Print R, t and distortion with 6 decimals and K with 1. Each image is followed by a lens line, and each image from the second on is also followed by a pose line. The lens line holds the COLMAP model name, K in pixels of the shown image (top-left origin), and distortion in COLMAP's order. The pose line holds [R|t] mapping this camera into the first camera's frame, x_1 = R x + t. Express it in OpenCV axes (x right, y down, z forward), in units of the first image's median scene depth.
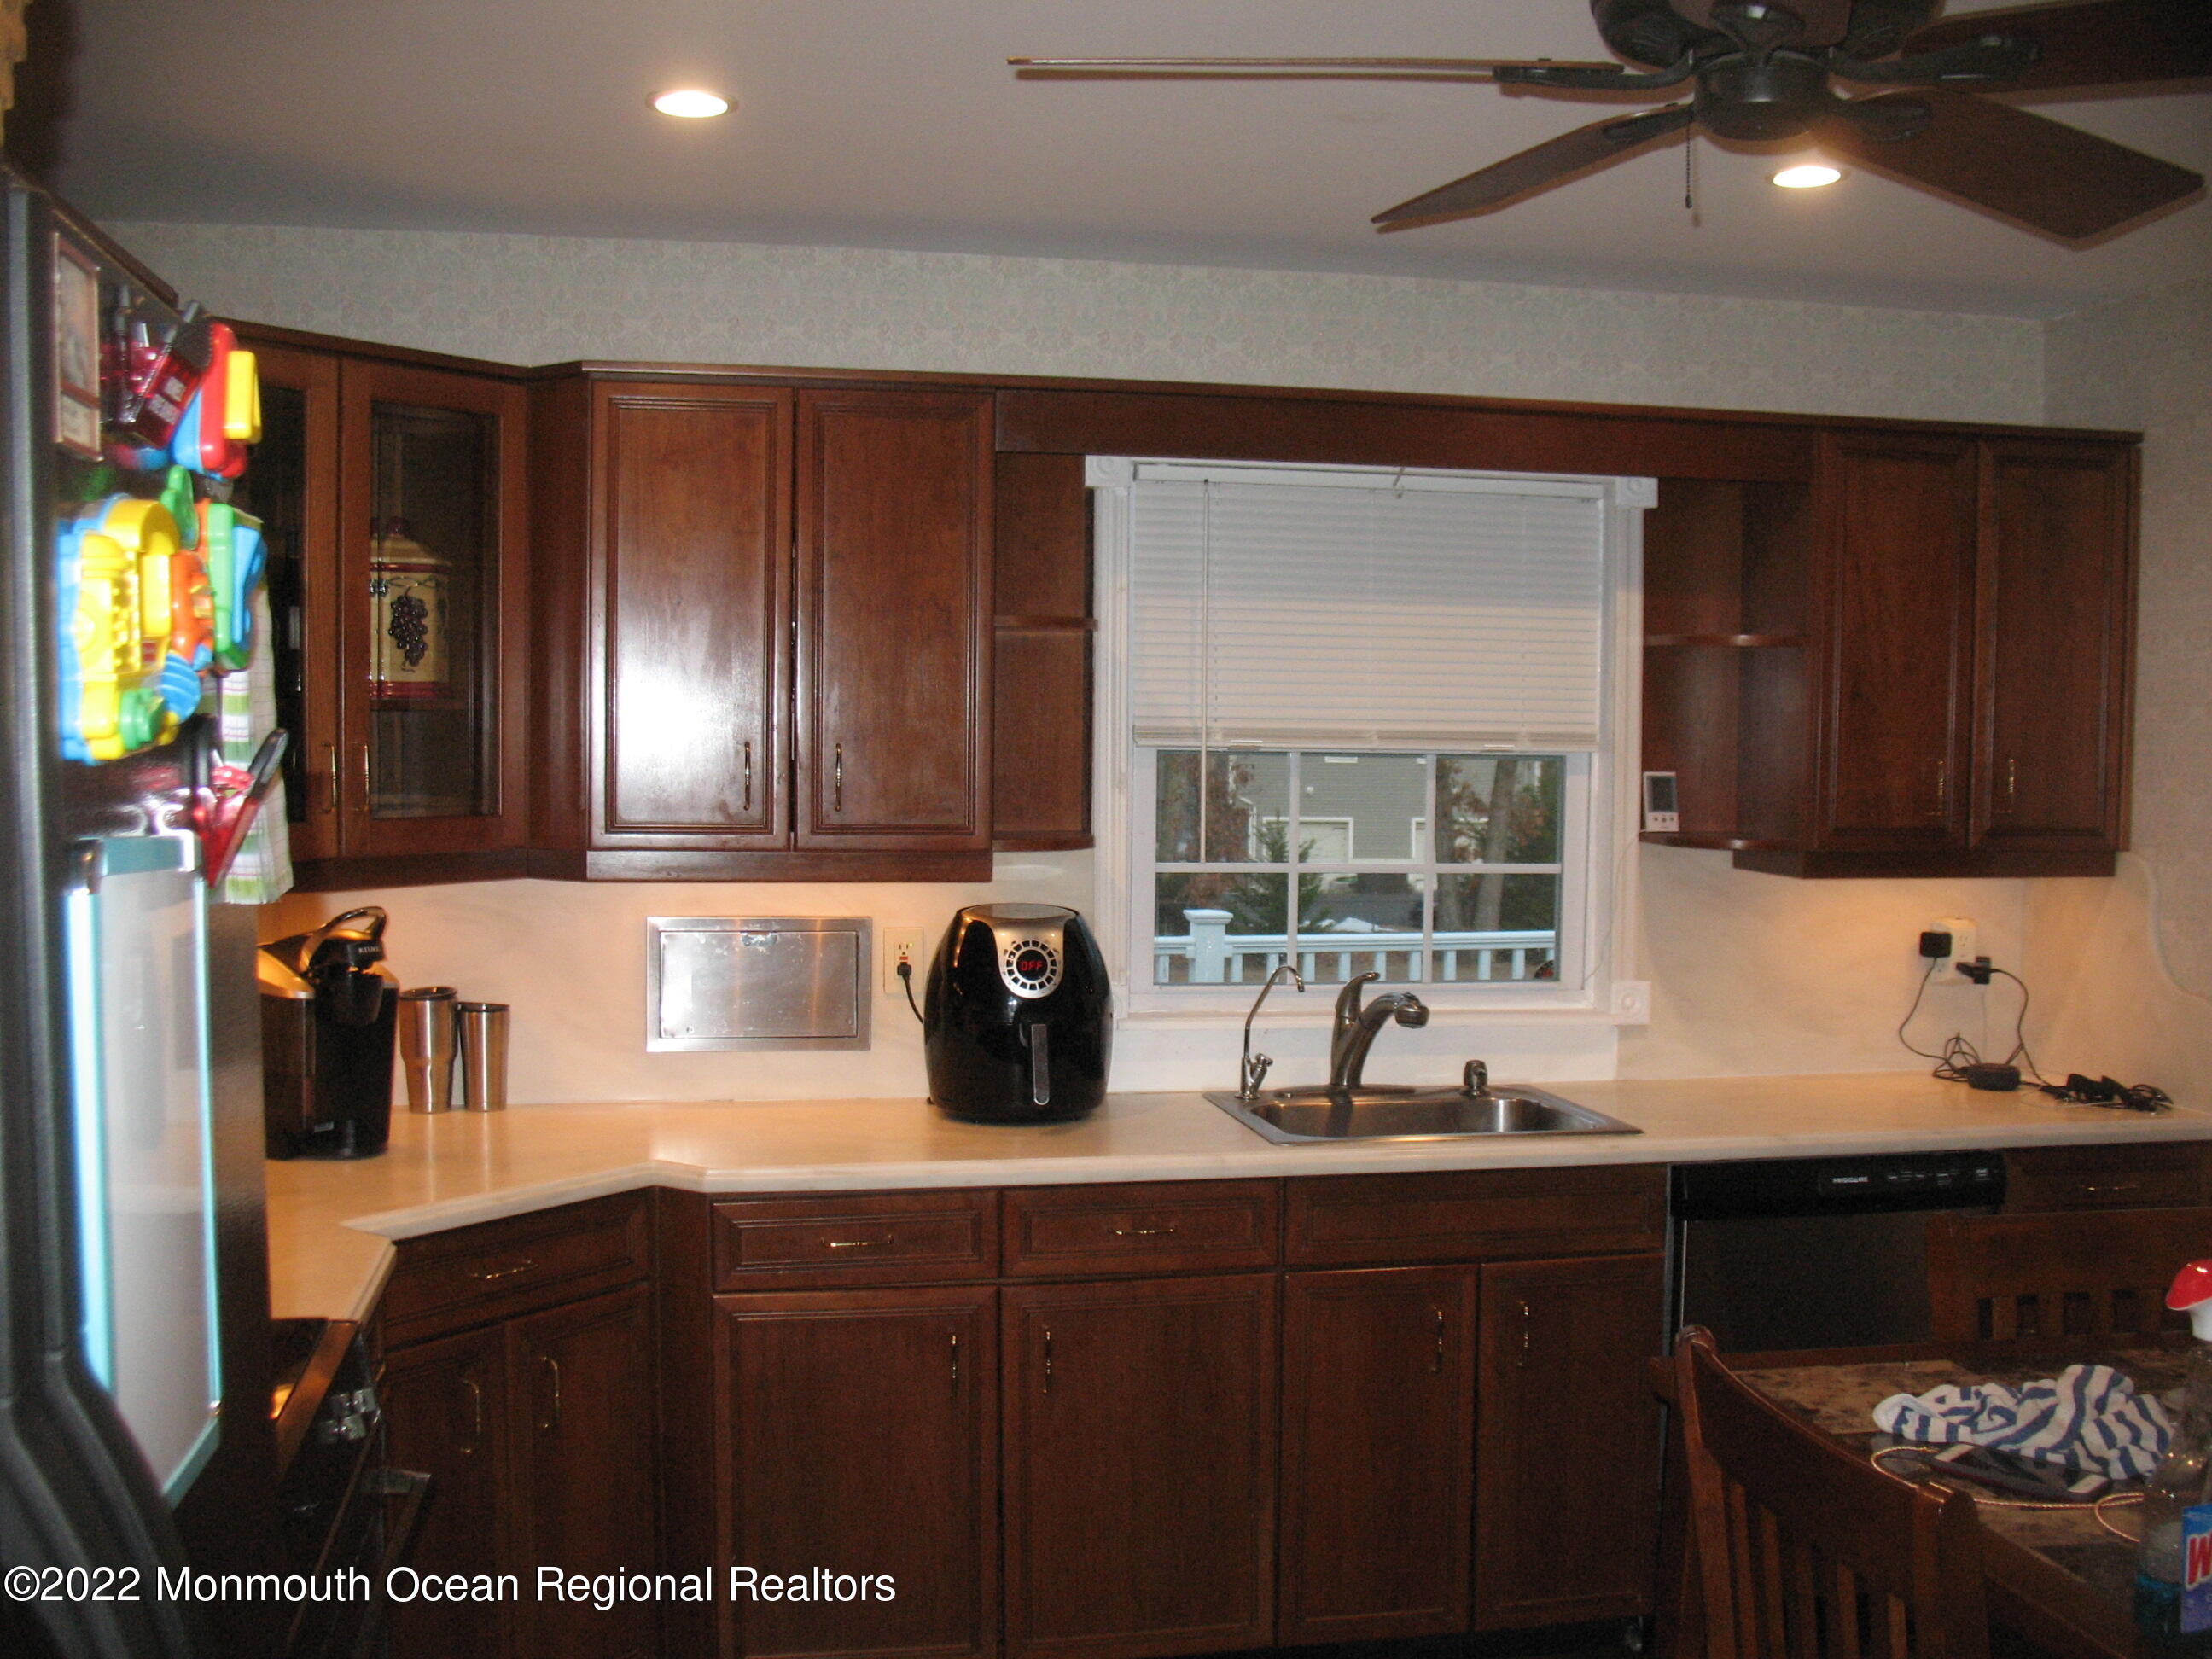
lens RADIAL K [[2276.9, 0, 1106.1], [0, 2276.9, 846.3], [0, 0, 1]] dist [-0.187577, 0.215510]
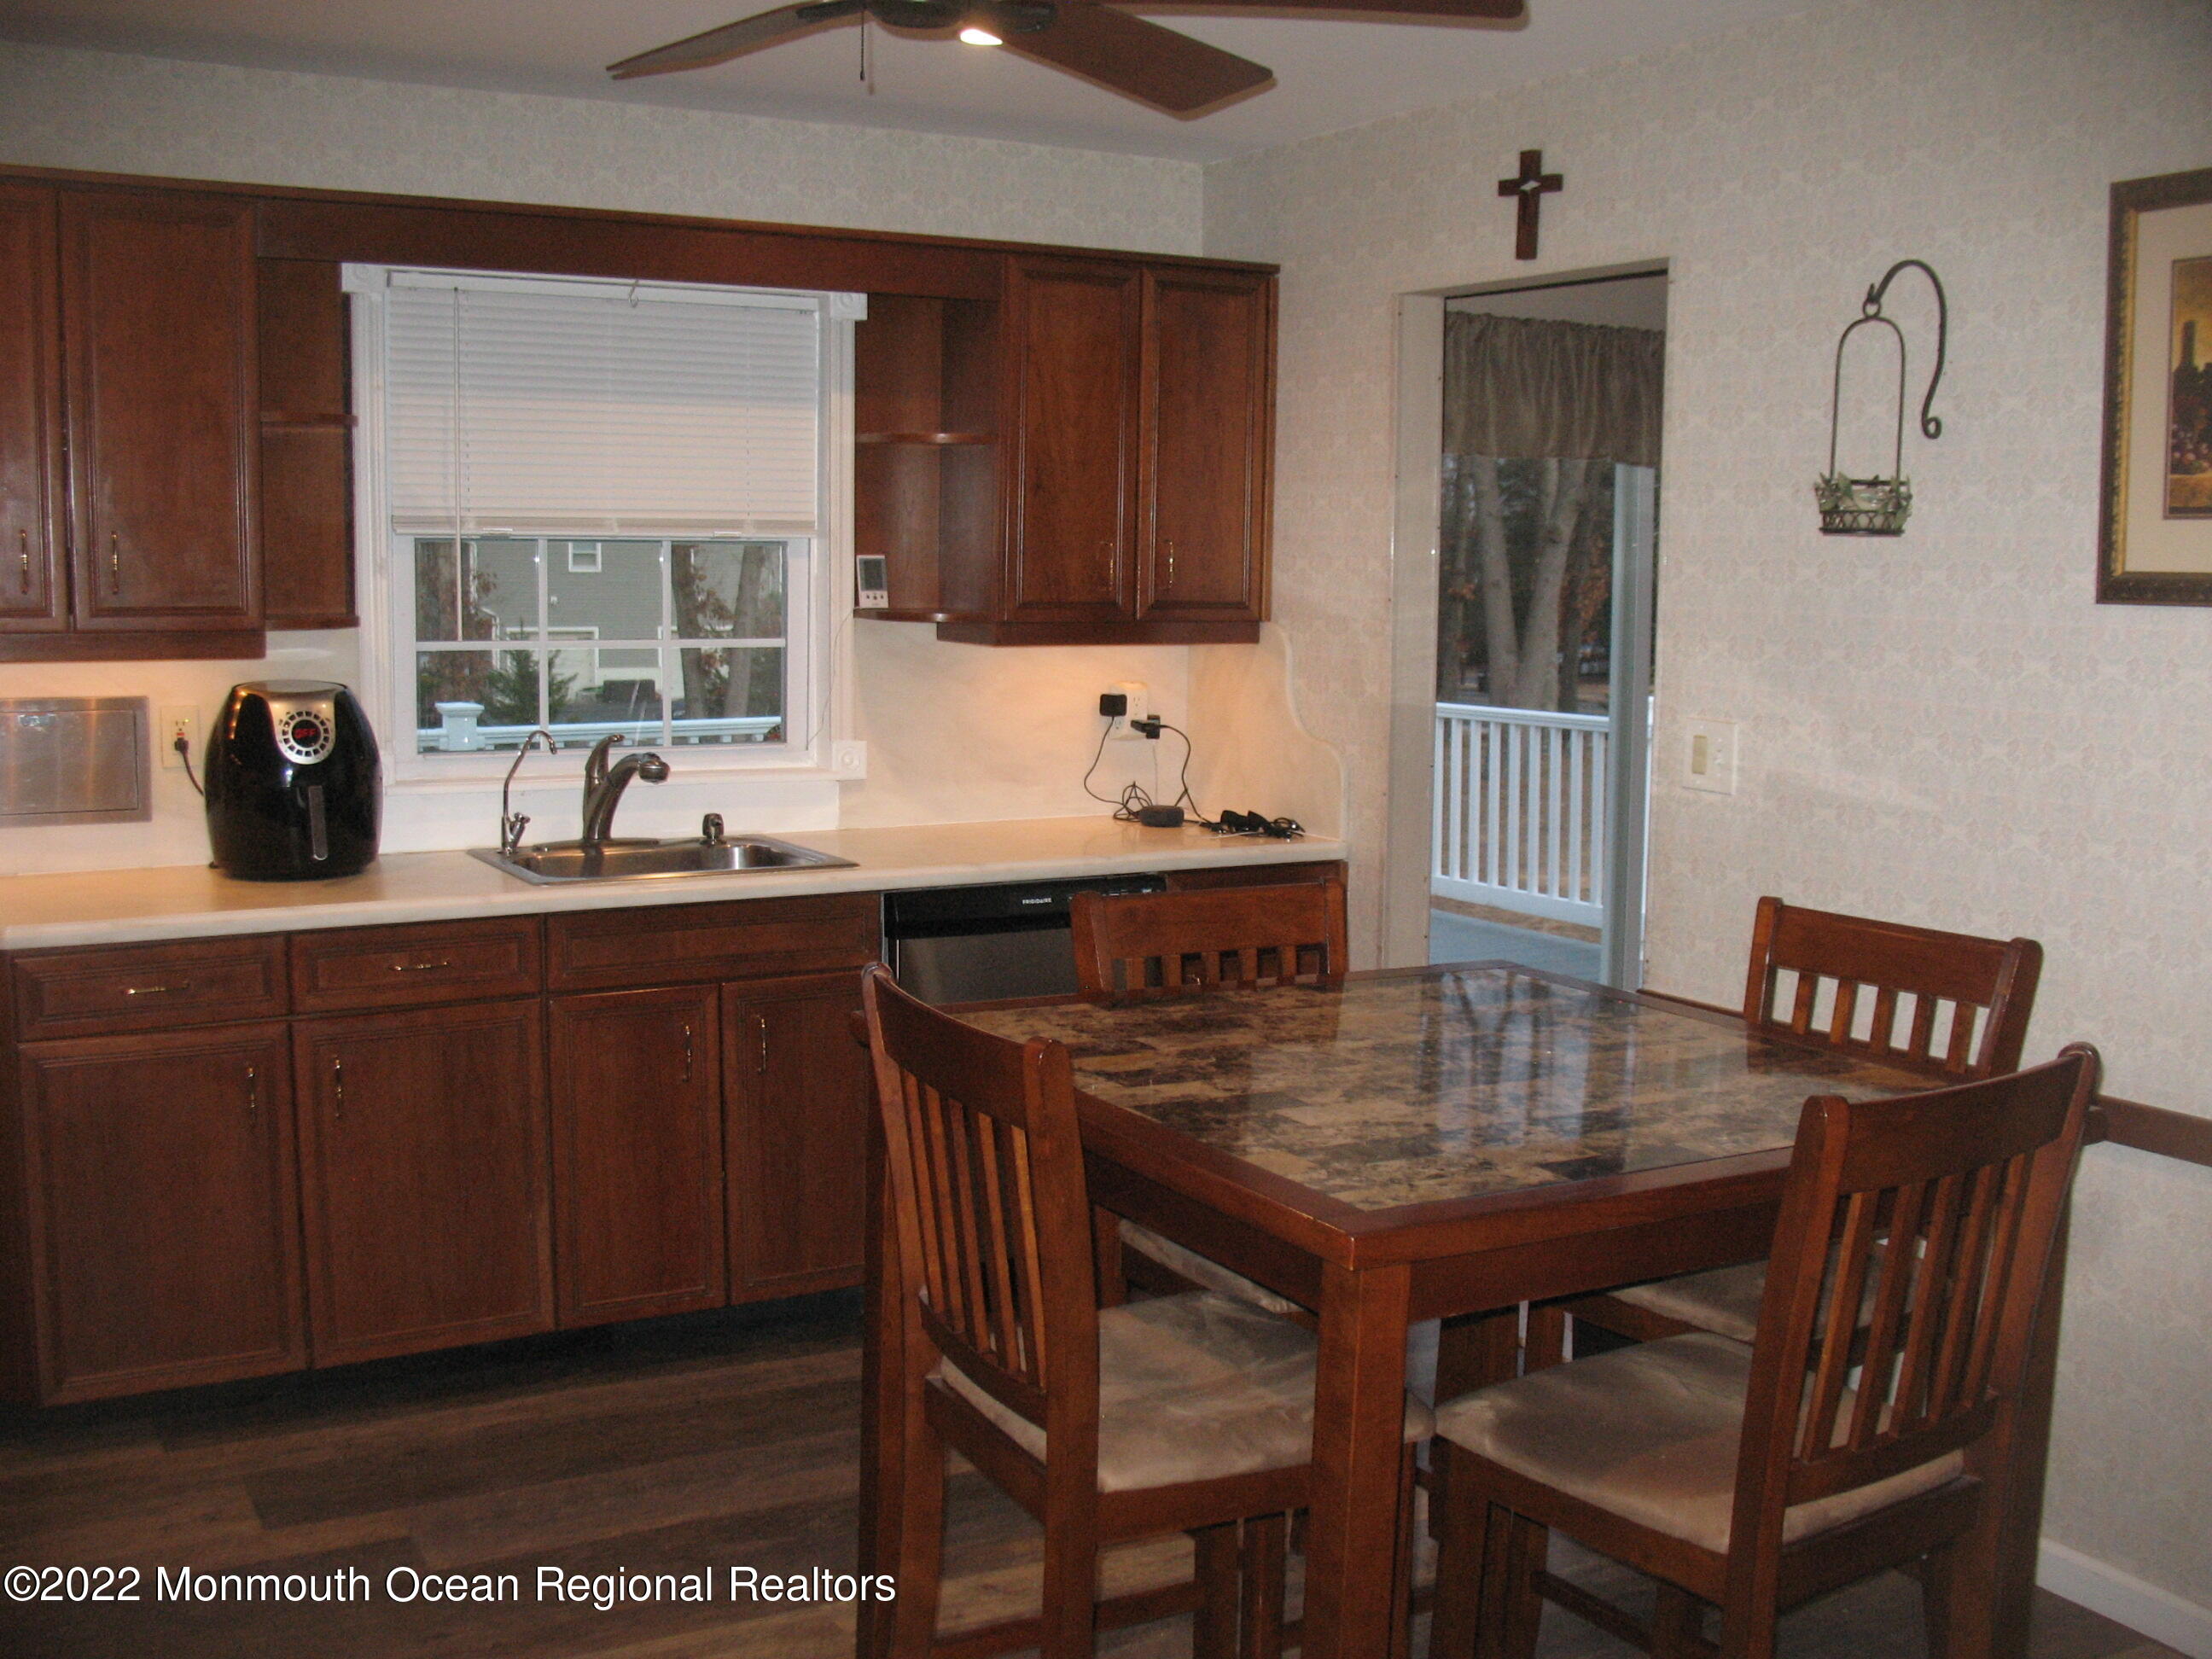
lens RADIAL K [[2276.9, 0, 1106.1], [0, 2276.9, 846.3], [0, 0, 1]] dist [-0.187577, 0.215510]
pose [[0.946355, -0.038572, 0.320817, -0.014057], [0.011574, 0.996259, 0.085640, 0.018252], [-0.322920, -0.077333, 0.943262, -0.133831]]
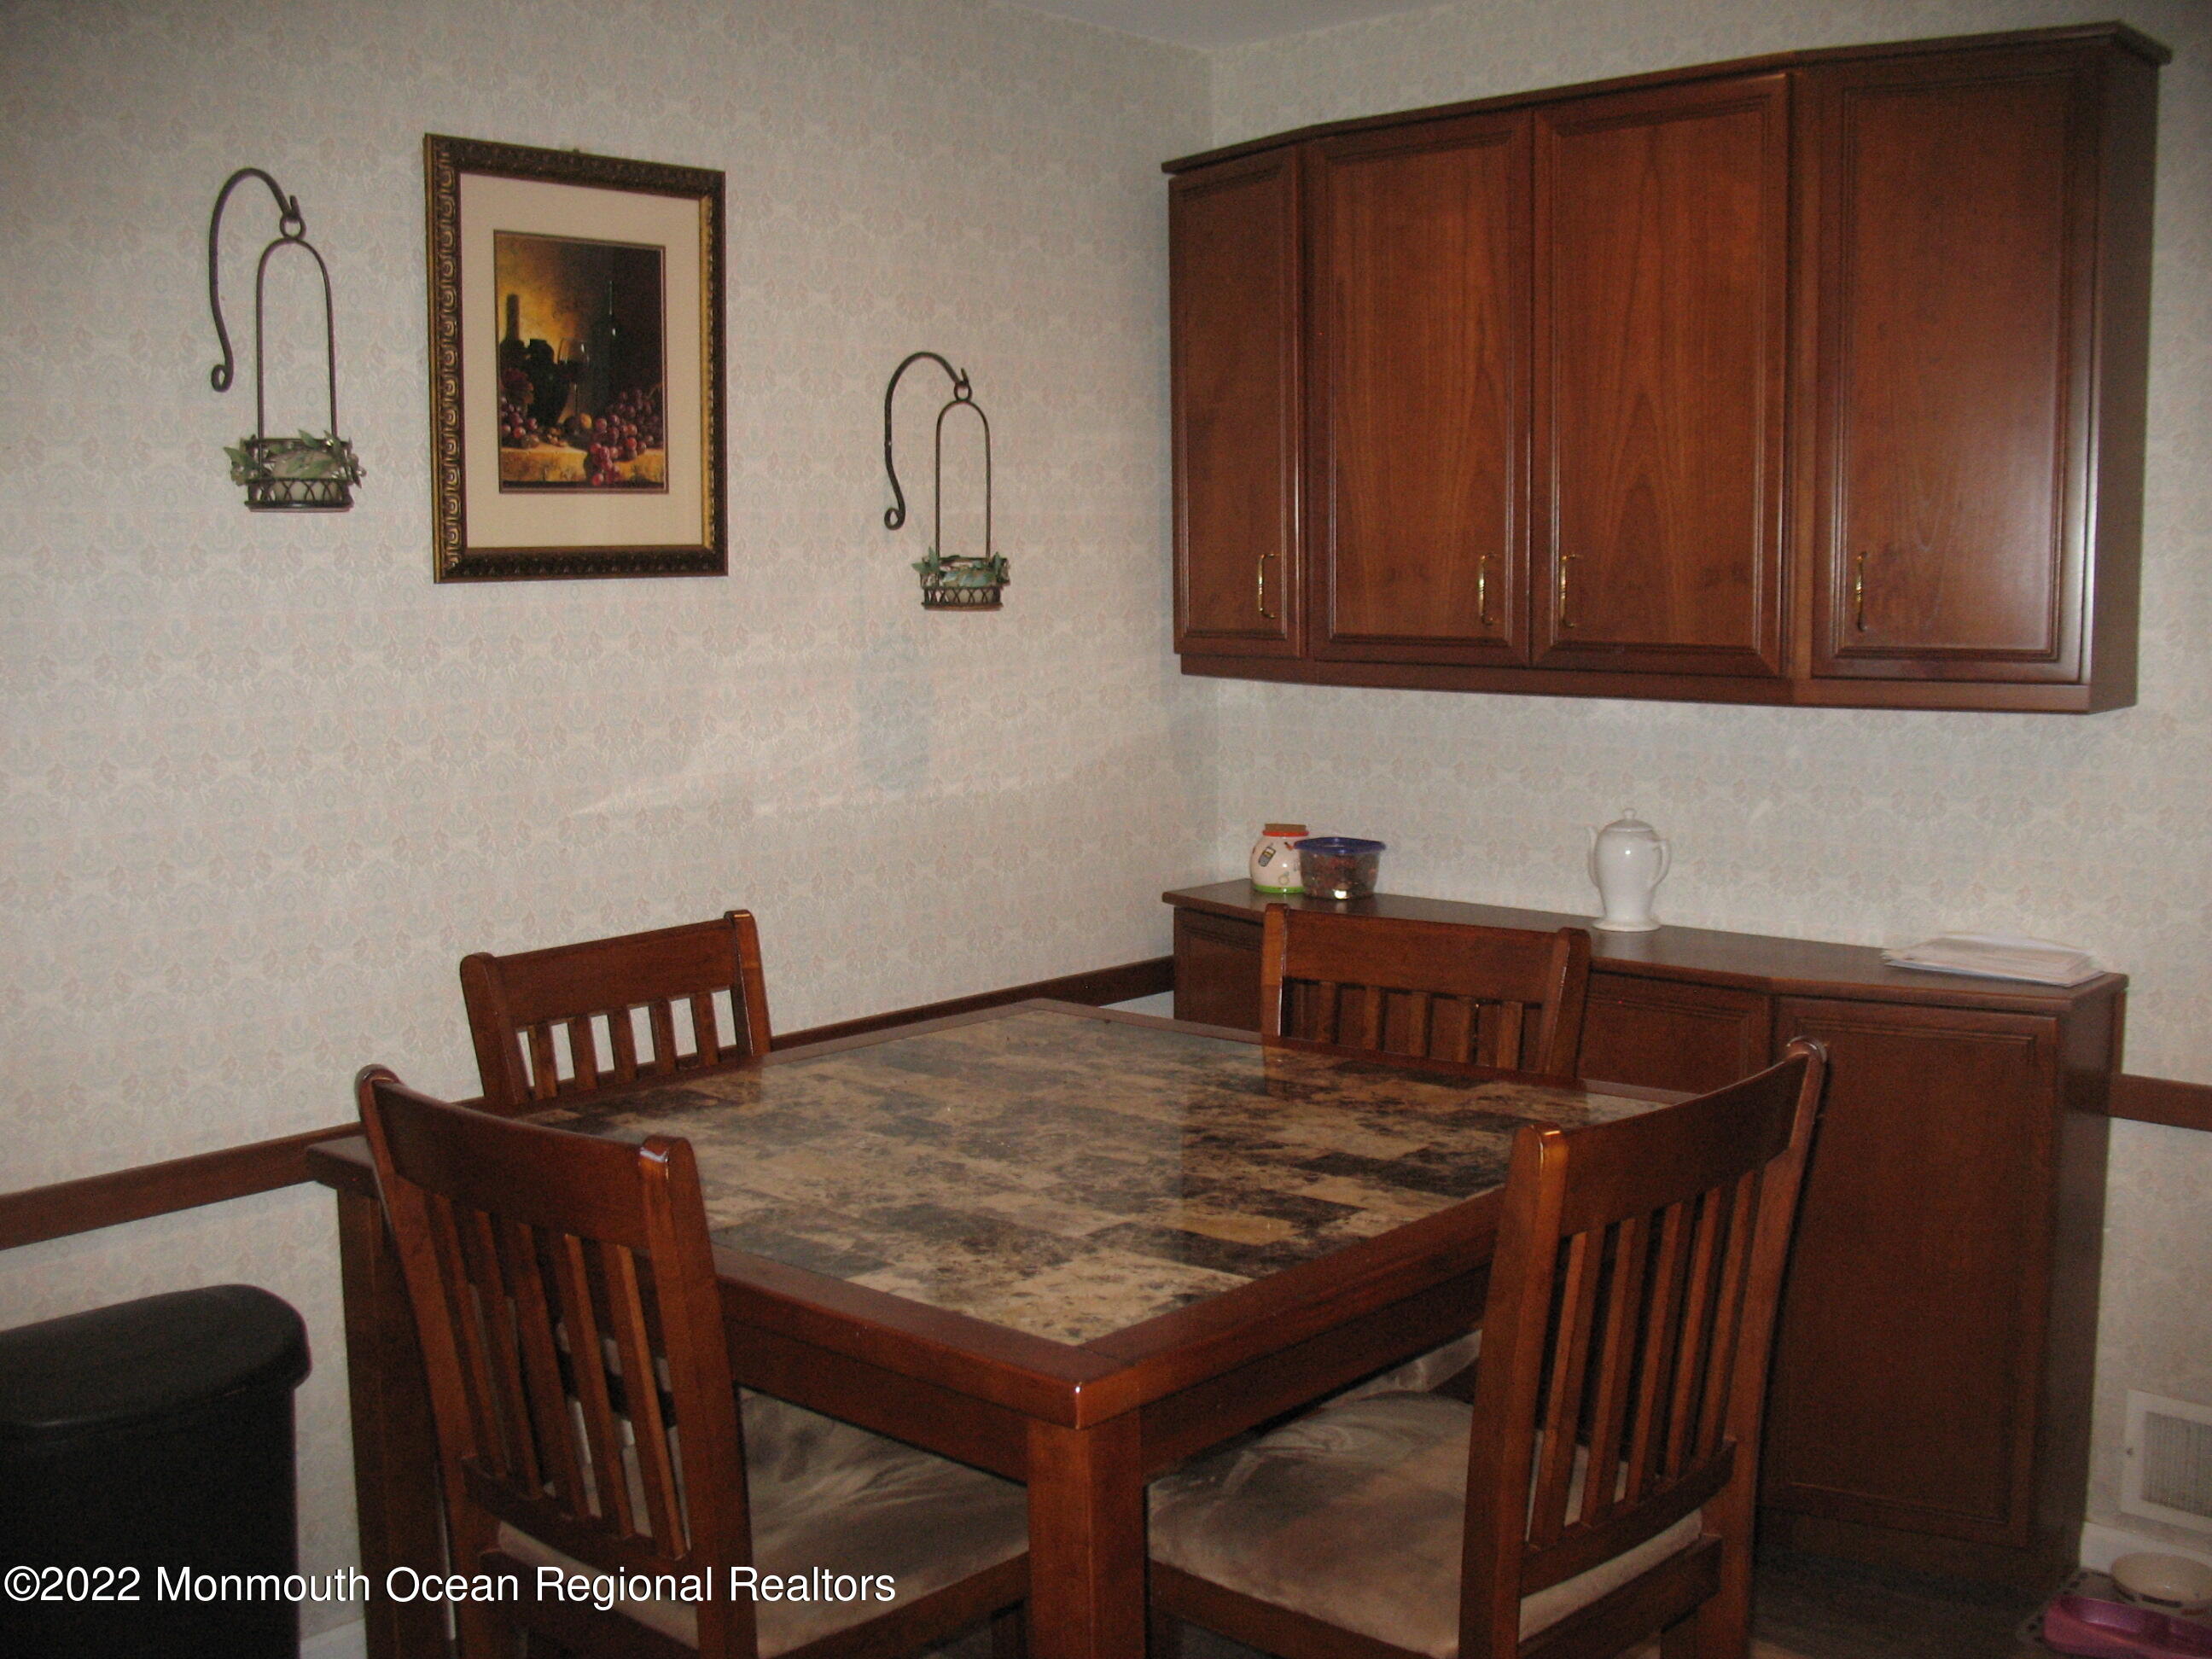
lens RADIAL K [[2276.9, 0, 1106.1], [0, 2276.9, 846.3], [0, 0, 1]] dist [-0.187577, 0.215510]
pose [[-0.591645, -0.104604, 0.799384, -0.164998], [0.041024, 0.986356, 0.159433, -0.021167], [-0.805154, 0.127121, -0.579281, 0.800310]]
